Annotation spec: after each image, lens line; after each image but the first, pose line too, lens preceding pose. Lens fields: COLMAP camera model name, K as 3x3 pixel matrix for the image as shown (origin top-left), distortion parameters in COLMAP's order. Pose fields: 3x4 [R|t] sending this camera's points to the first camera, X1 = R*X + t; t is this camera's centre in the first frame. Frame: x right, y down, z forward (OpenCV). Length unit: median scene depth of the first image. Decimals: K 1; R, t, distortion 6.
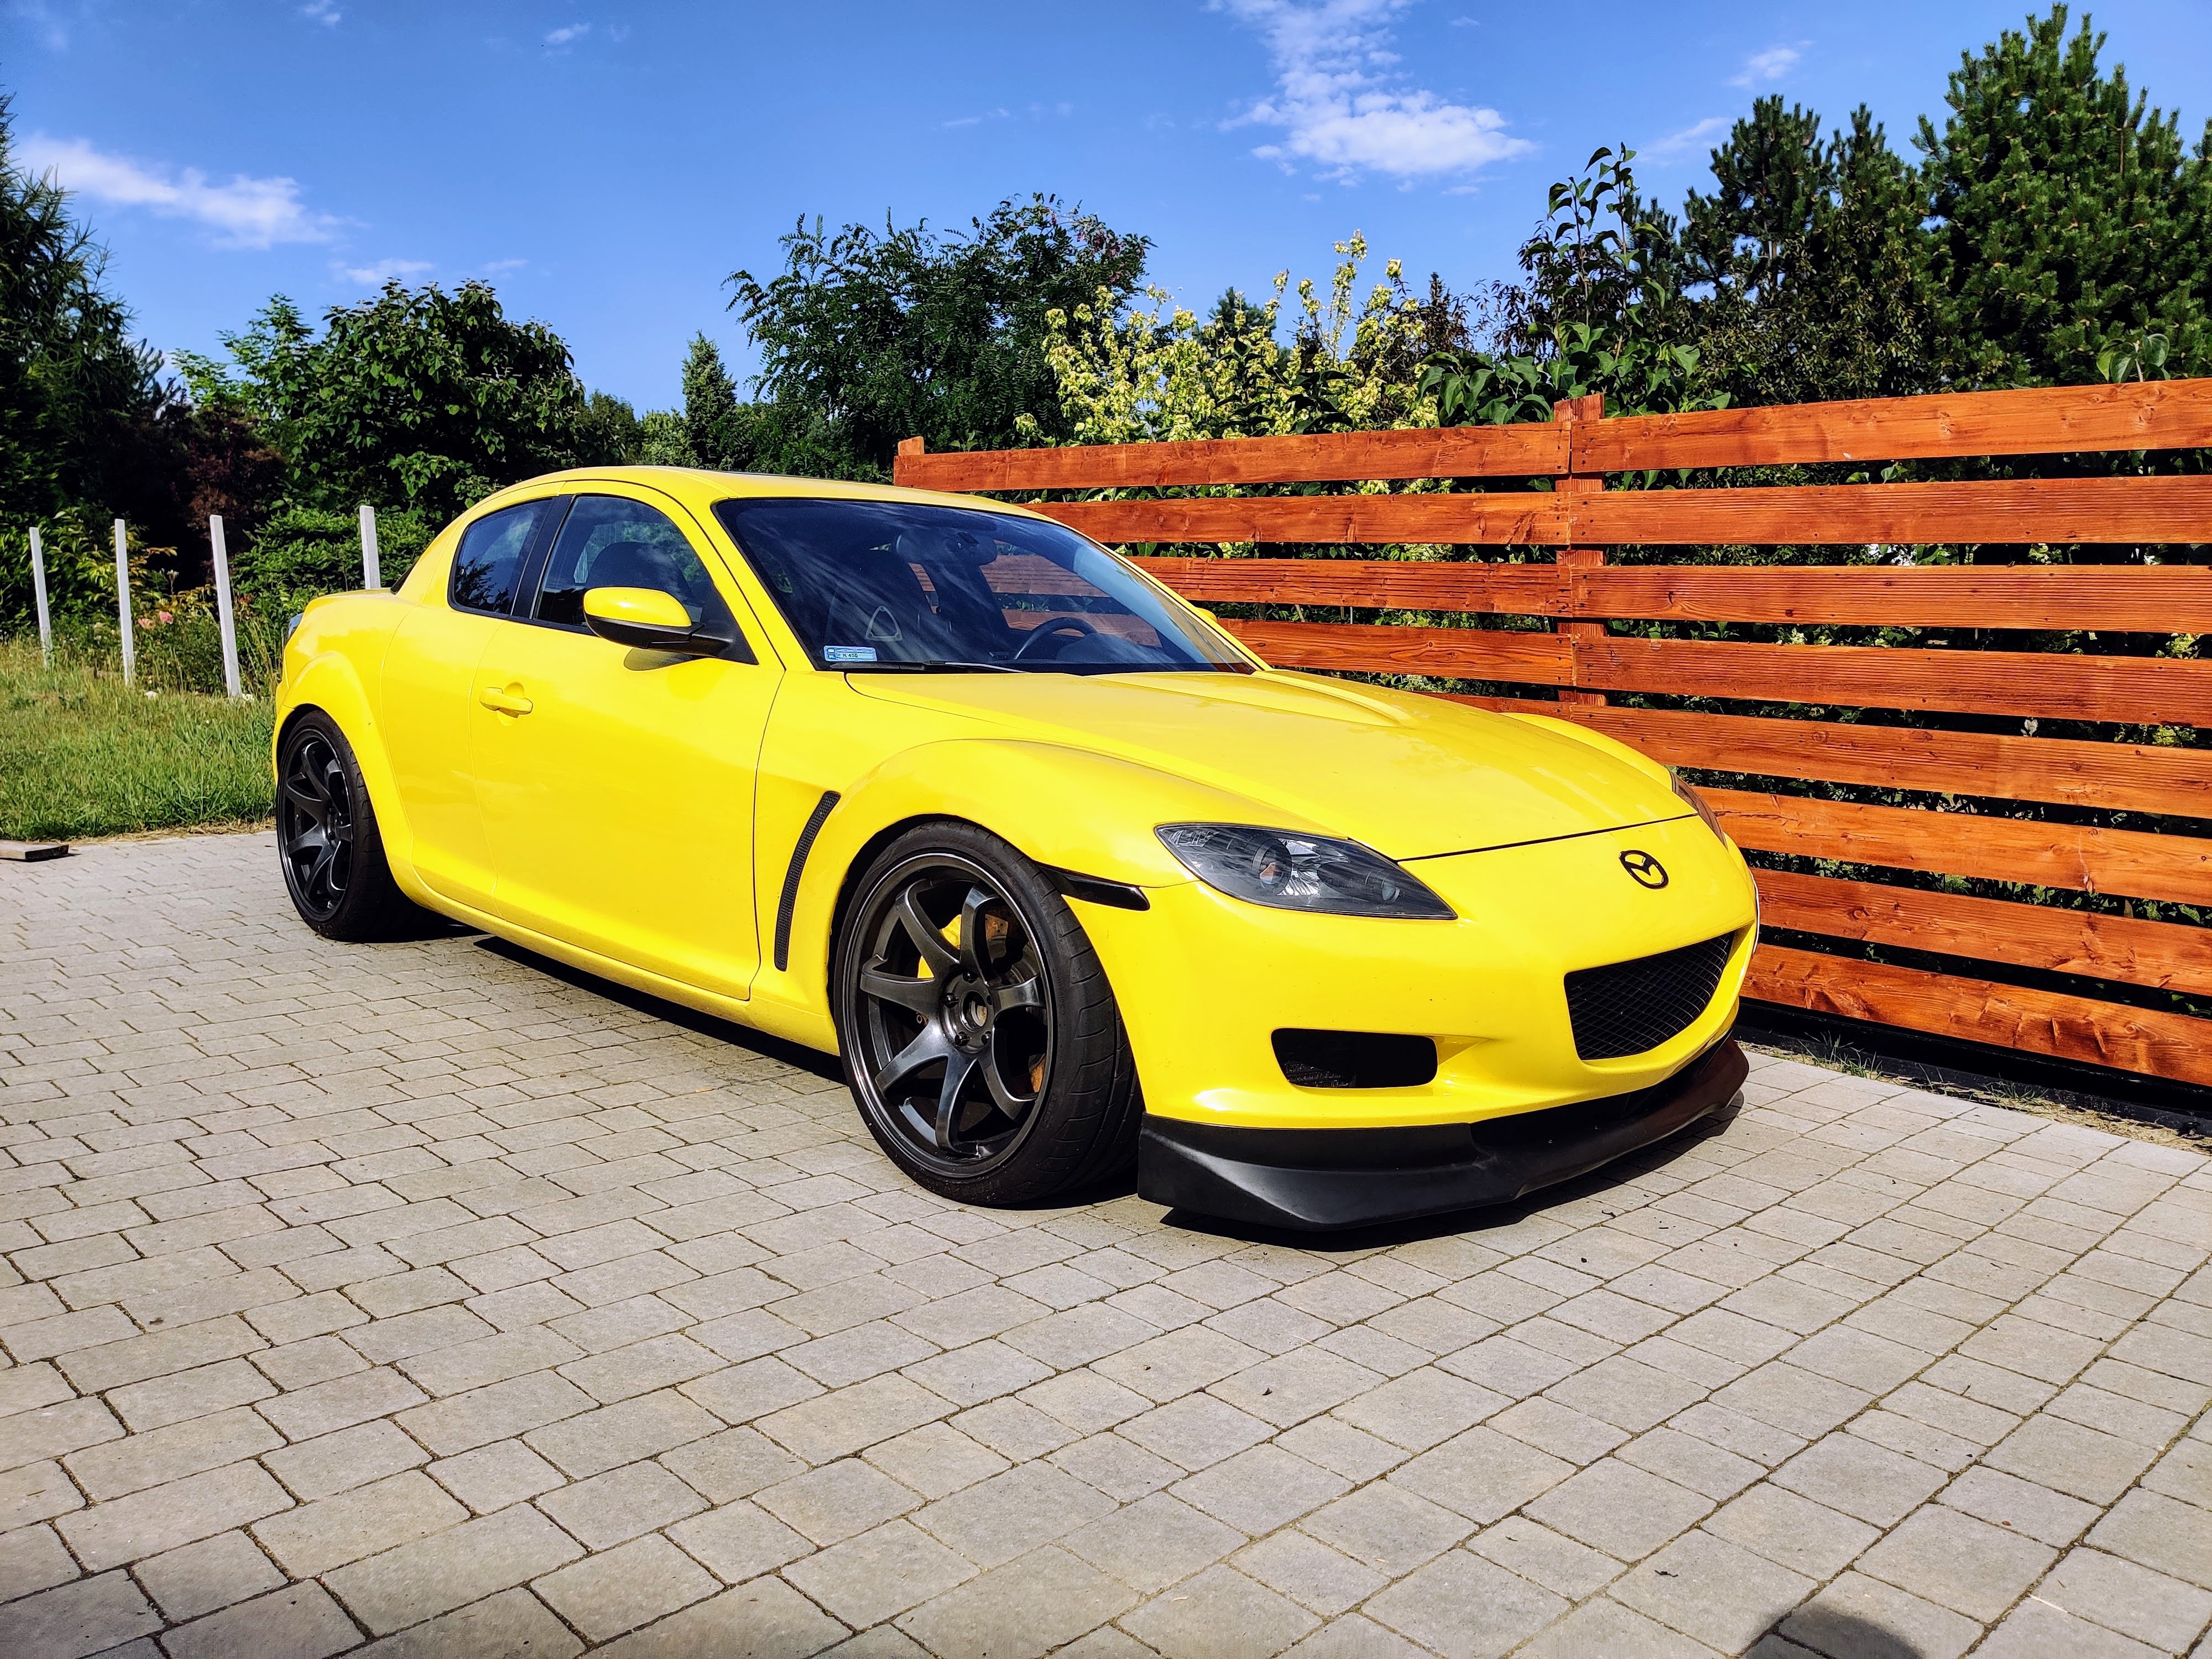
lens RADIAL K [[1575.2, 0, 1117.7], [0, 1575.2, 884.3], [0, 0, 1]] dist [0.053153, -0.064483]
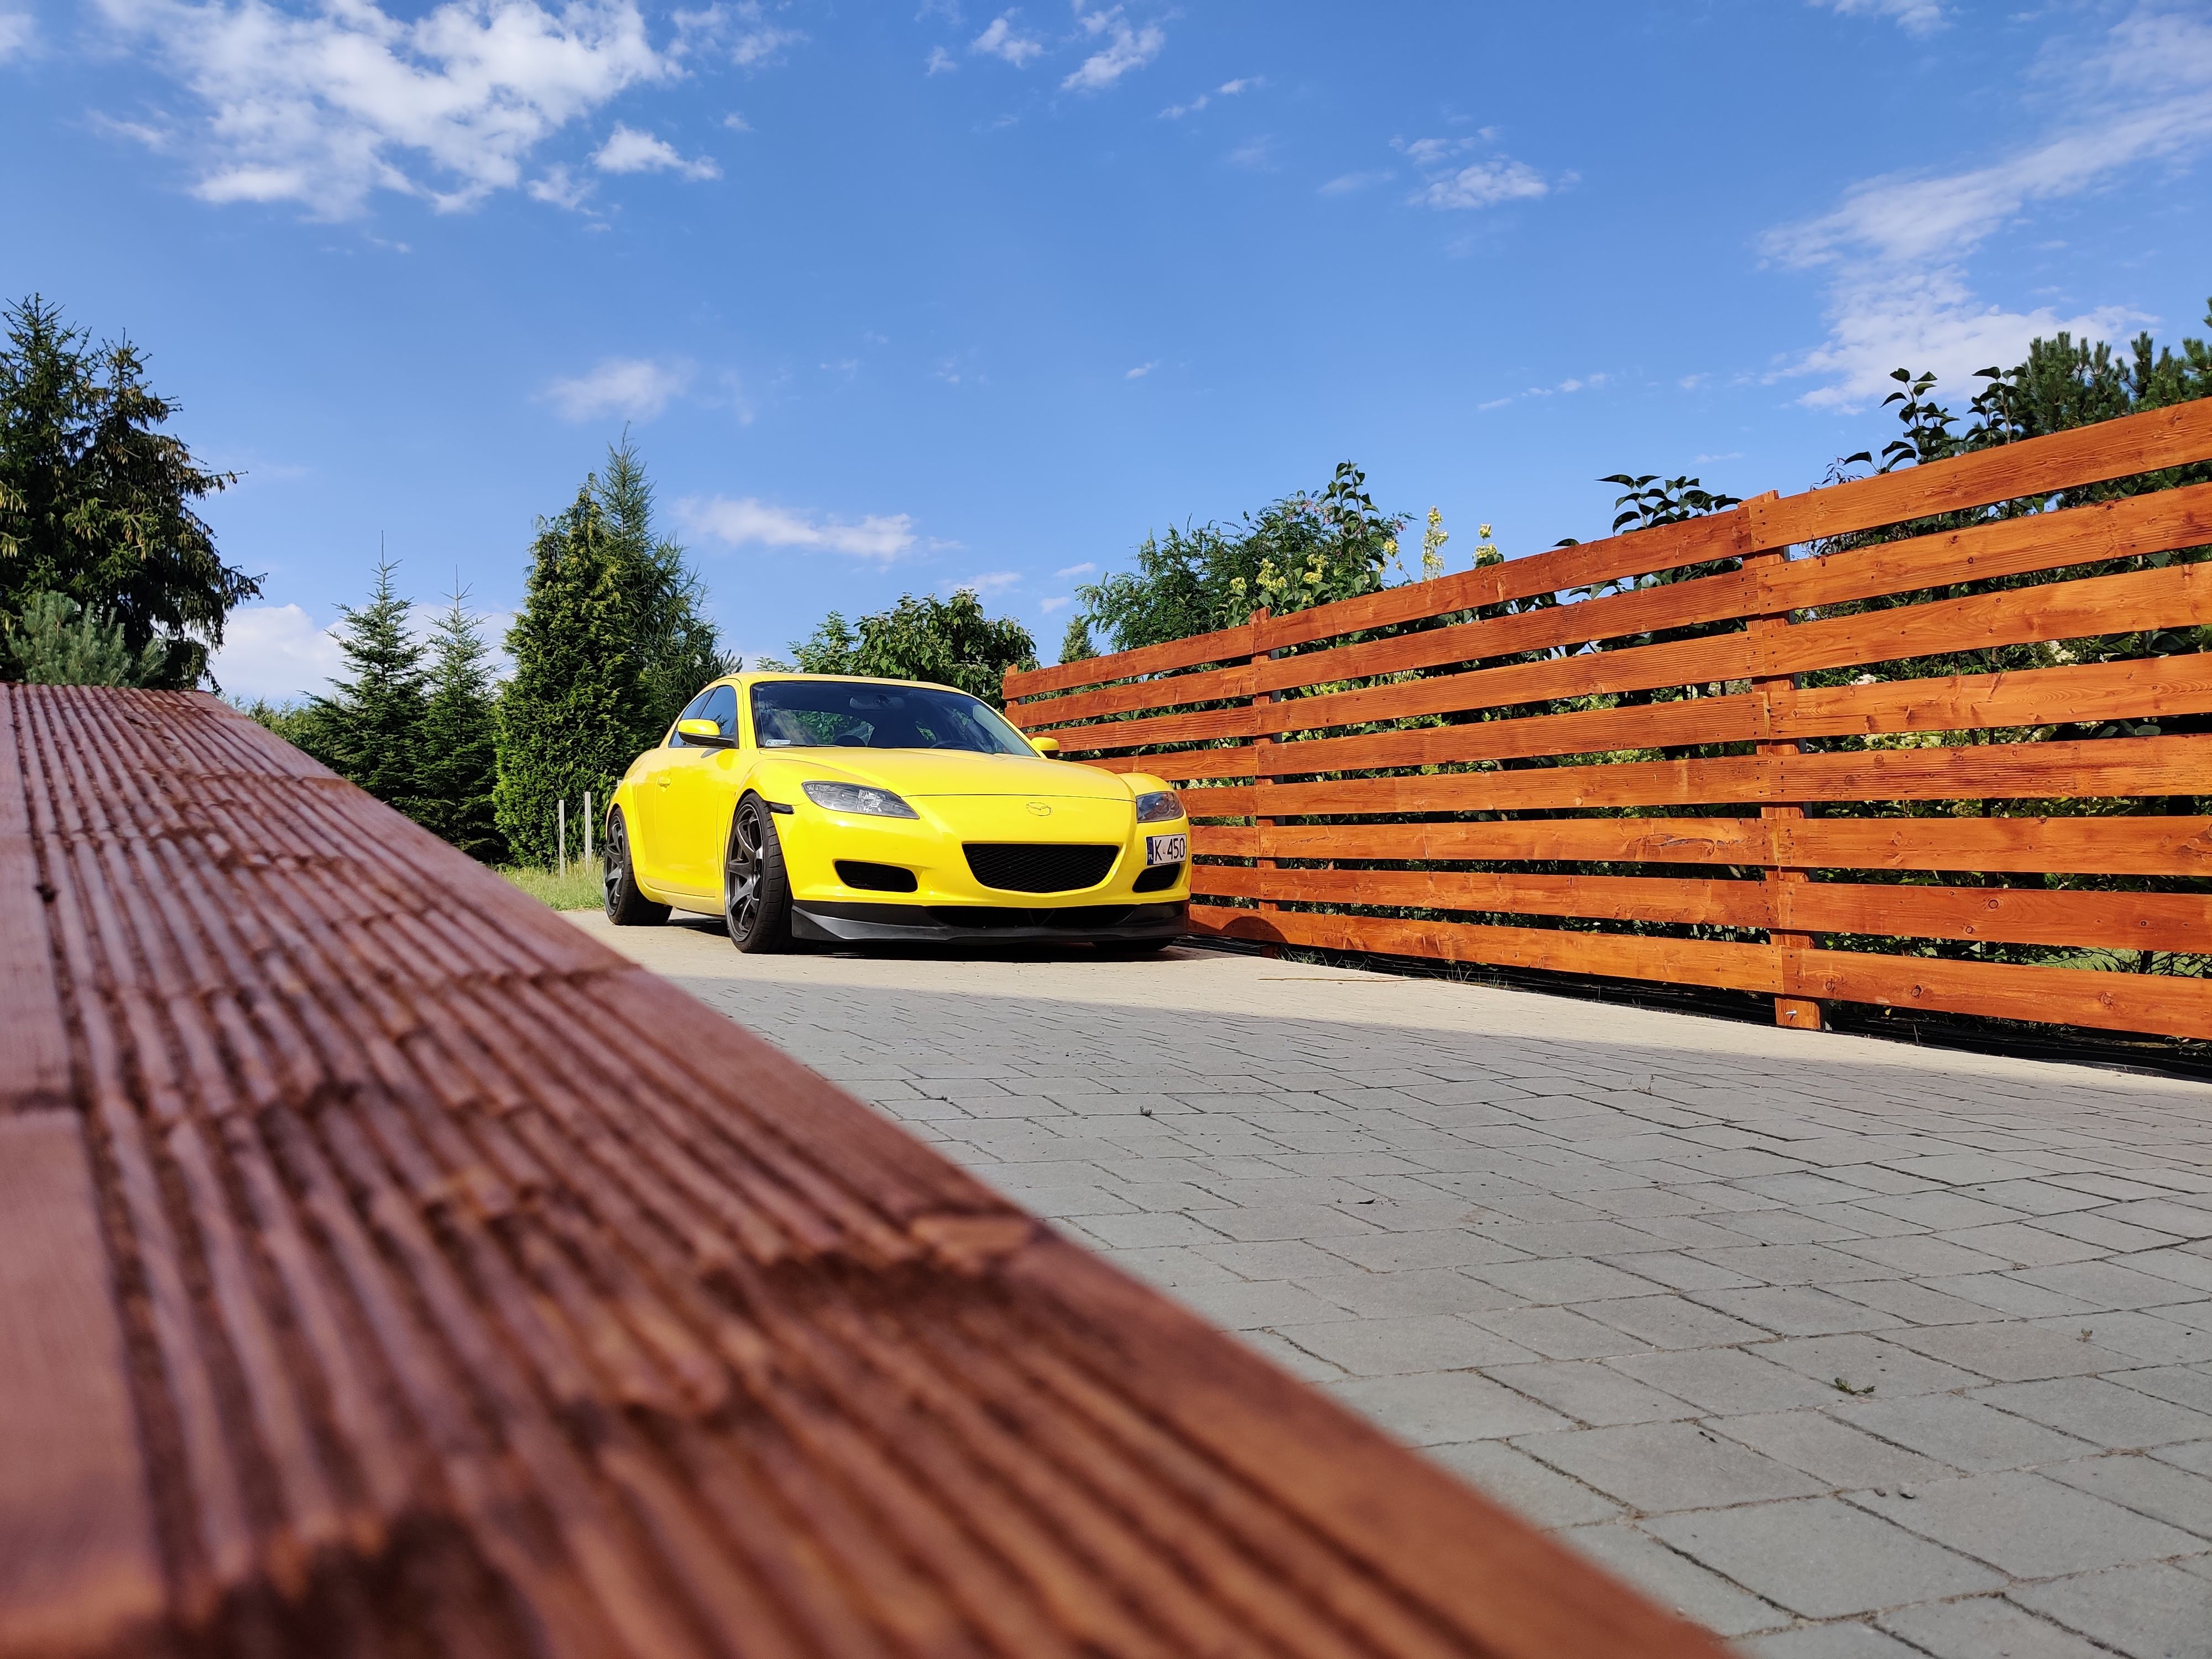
lens RADIAL K [[1588.7, 0, 1106.0], [0, 1588.7, 829.5], [0, 0, 1]] dist [0.025496, -0.001696]
pose [[0.947212, -0.024145, -0.319696, 0.843462], [-0.038693, 0.981262, -0.188754, 0.323824], [0.318263, 0.191160, 0.928529, -0.780492]]
